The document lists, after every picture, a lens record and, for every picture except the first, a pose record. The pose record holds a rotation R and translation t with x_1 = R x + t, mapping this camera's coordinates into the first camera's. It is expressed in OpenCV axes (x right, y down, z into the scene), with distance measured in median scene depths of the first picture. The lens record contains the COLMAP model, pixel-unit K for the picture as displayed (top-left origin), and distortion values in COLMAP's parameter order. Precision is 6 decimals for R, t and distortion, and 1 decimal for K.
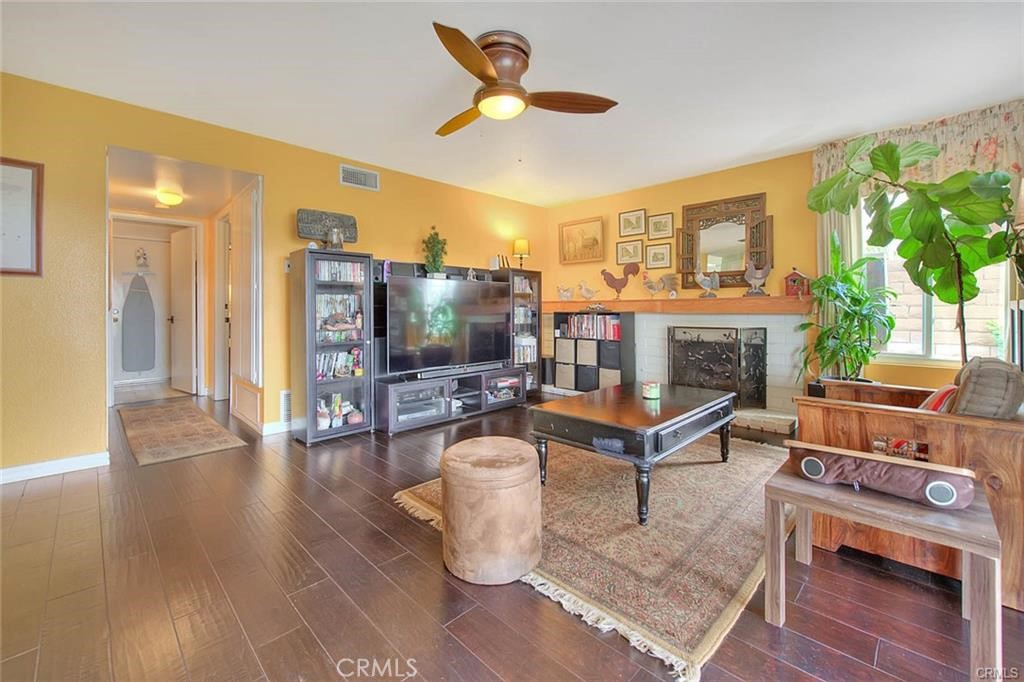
lens RADIAL K [[424.7, 0, 519.6], [0, 424.7, 313.8], [0, 0, 1]] dist [-0.000041, -0.002544]
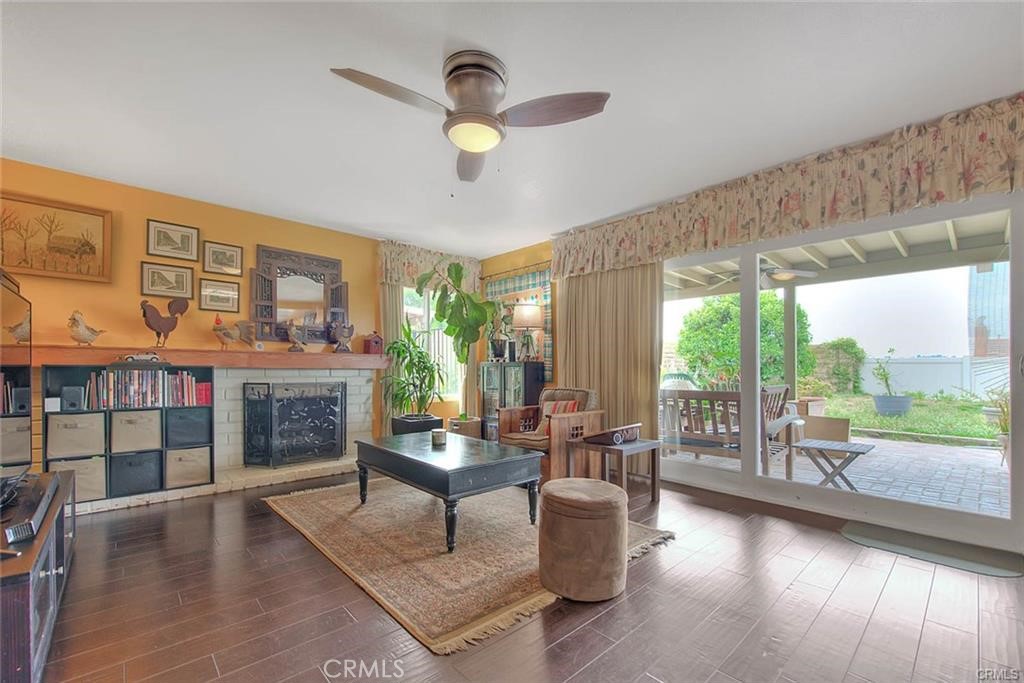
lens RADIAL K [[424.7, 0, 528.0], [0, 424.7, 364.2], [0, 0, 1]] dist [-0.000041, -0.002544]
pose [[0.027568, 0.010322, 0.999567, -0.451636], [0.000948, 0.999946, -0.010352, 0.000305], [-0.999619, 0.001233, 0.027557, 0.414906]]
